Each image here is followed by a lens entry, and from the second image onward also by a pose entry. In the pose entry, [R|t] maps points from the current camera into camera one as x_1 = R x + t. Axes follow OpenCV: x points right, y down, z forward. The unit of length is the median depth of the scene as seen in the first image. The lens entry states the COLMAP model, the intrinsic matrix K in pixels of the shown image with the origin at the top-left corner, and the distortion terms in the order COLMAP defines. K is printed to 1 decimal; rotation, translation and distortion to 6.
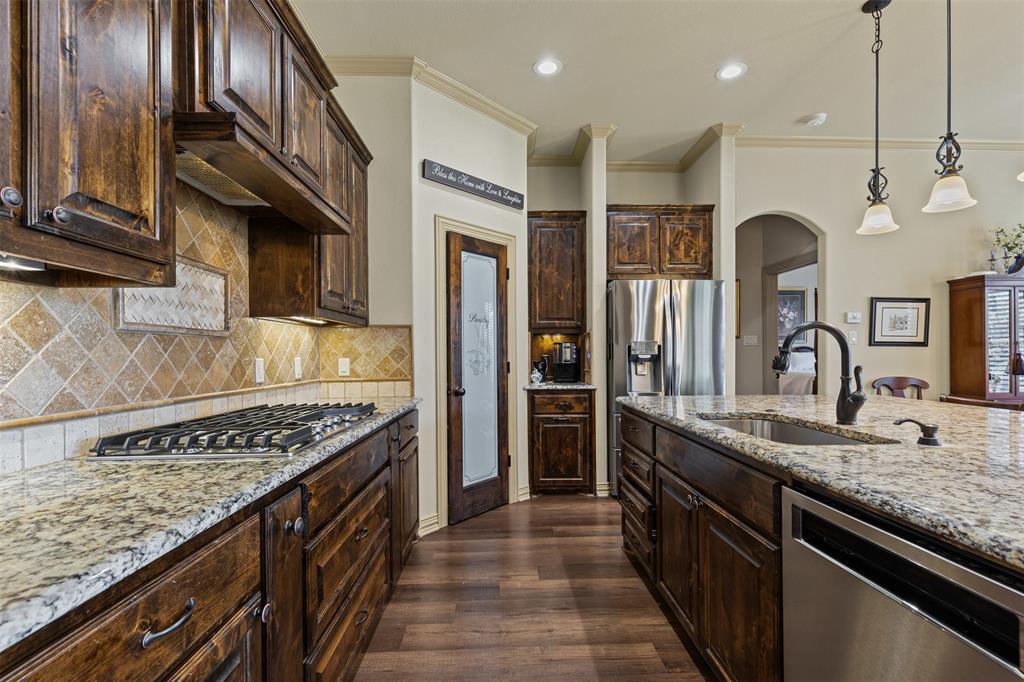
lens RADIAL K [[460.8, 0, 515.1], [0, 460.8, 353.1], [0, 0, 1]] dist [0.005947, -0.000463]
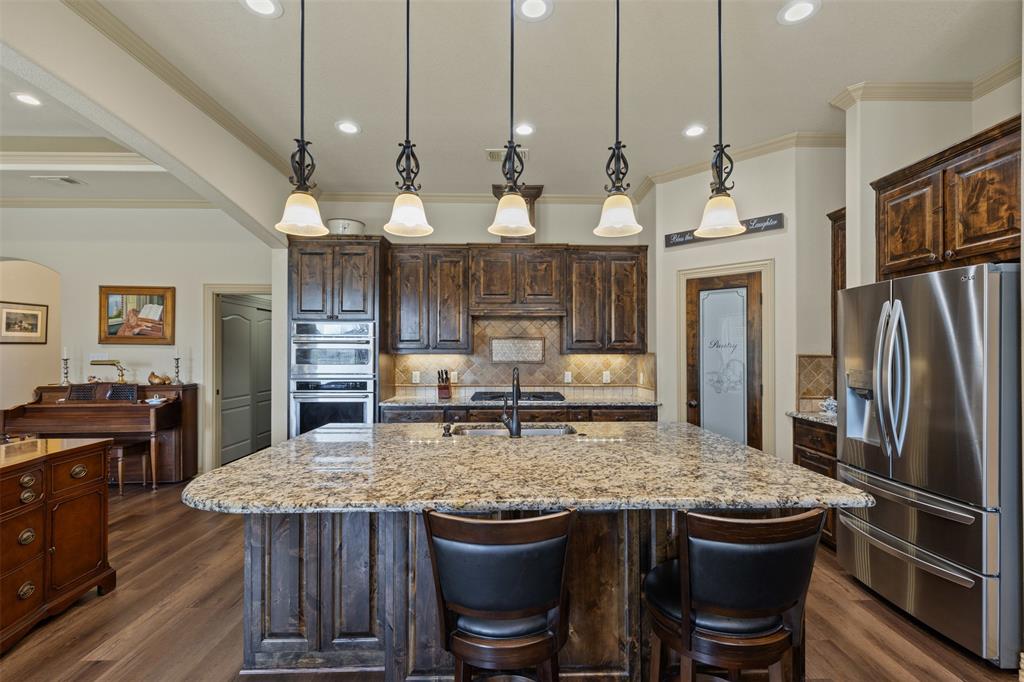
lens RADIAL K [[460.8, 0, 520.7], [0, 460.8, 347.3], [0, 0, 1]] dist [0.005947, -0.000463]
pose [[-0.011667, -0.002010, -0.999930, 1.174498], [0.002675, 0.999994, -0.002042, -0.072523], [0.999928, -0.002699, -0.011662, 0.551188]]
